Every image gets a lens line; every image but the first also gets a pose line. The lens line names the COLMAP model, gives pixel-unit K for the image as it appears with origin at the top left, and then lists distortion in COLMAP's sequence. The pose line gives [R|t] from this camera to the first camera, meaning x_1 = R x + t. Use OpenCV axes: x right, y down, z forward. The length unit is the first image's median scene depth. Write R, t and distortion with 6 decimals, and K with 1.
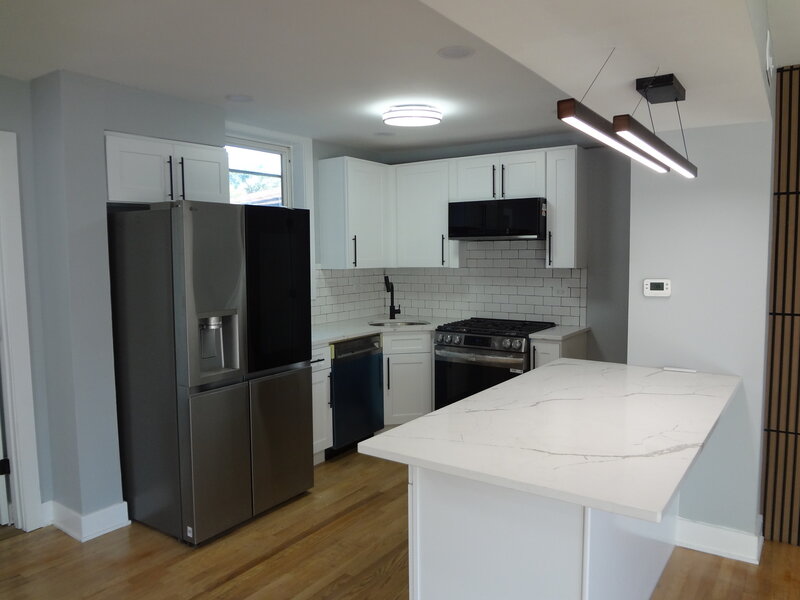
lens RADIAL K [[595.9, 0, 400.0], [0, 595.9, 300.0], [0, 0, 1]] dist [-0.048777, 0.011039]
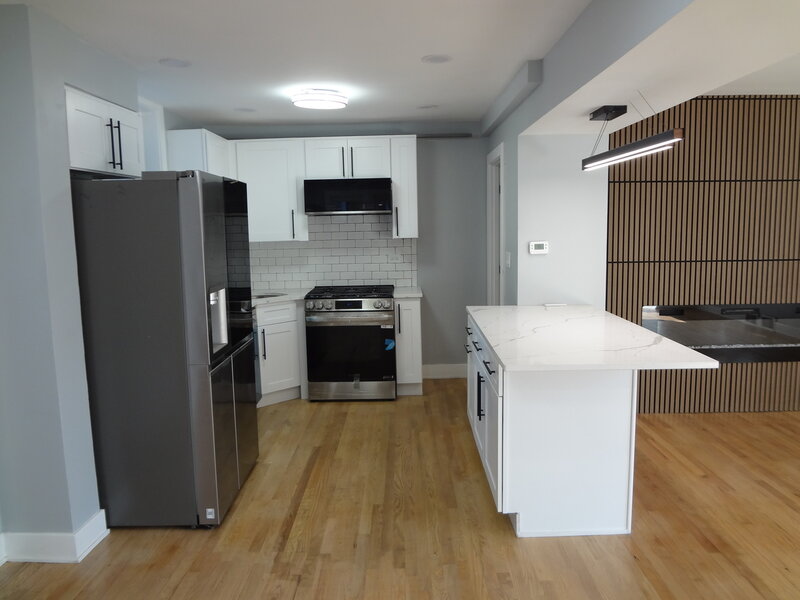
lens RADIAL K [[595.9, 0, 400.0], [0, 595.9, 300.0], [0, 0, 1]] dist [-0.048777, 0.011039]
pose [[0.825733, -0.078599, 0.558558, -0.484472], [0.058042, 0.996827, 0.054466, 0.005238], [-0.561067, -0.012554, 0.827675, 0.016356]]
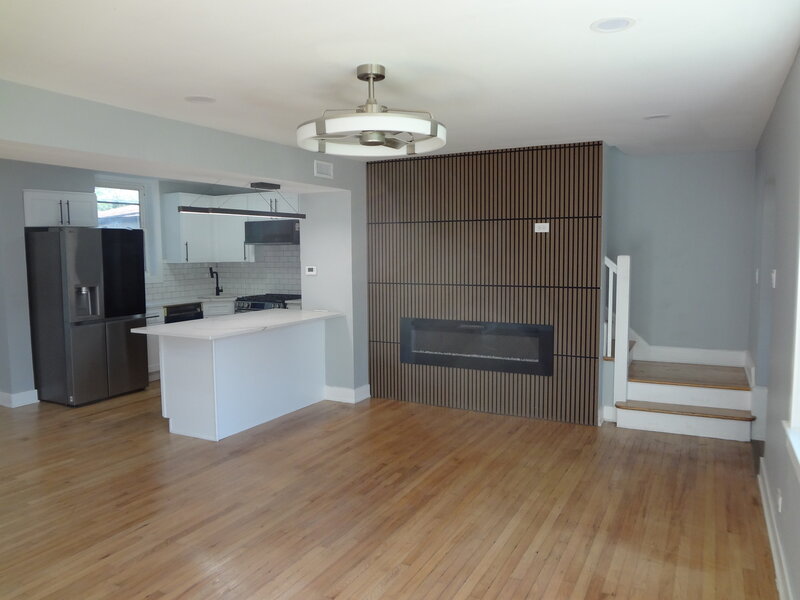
lens RADIAL K [[595.9, 0, 400.0], [0, 595.9, 300.0], [0, 0, 1]] dist [-0.048777, 0.011039]
pose [[0.992831, -0.010170, 0.119089, 0.380159], [0.009745, 0.999944, 0.004150, 0.057926], [-0.119125, -0.002960, 0.992875, -0.810894]]
